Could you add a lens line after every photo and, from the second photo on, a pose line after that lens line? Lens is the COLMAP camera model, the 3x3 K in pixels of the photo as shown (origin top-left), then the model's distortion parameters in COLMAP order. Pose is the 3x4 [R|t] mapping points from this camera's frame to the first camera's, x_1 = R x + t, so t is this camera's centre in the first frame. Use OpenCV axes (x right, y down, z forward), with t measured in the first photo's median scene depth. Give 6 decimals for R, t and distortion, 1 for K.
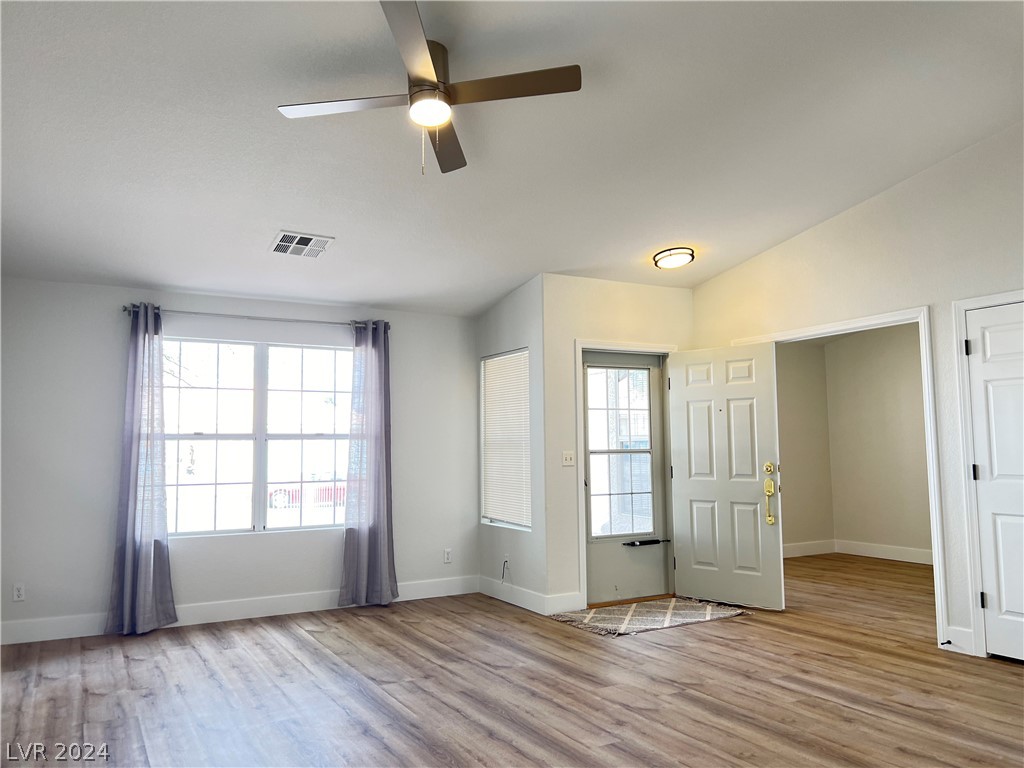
lens RADIAL K [[779.4, 0, 510.7], [0, 779.4, 383.7], [0, 0, 1]] dist [0.016805, -0.003343]
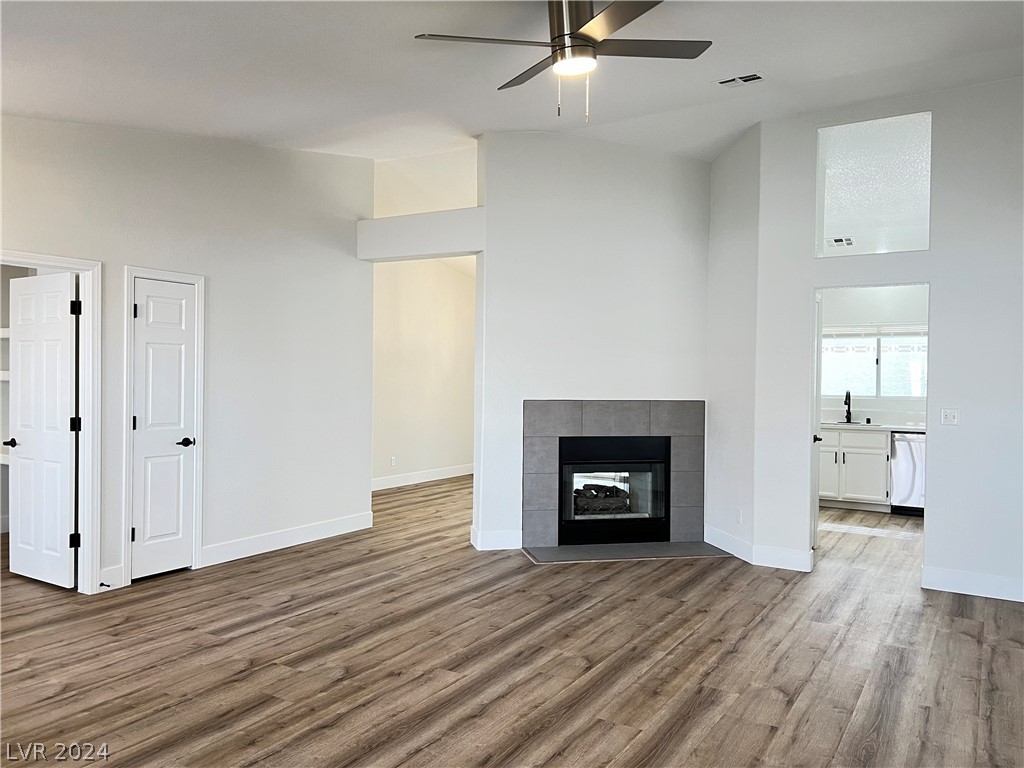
lens RADIAL K [[779.4, 0, 510.7], [0, 779.4, 381.7], [0, 0, 1]] dist [0.016805, -0.003343]
pose [[-0.488967, 0.001460, 0.872301, -0.778277], [-0.078158, 0.995903, -0.045478, 0.075622], [-0.868794, -0.090414, -0.486850, 1.300911]]
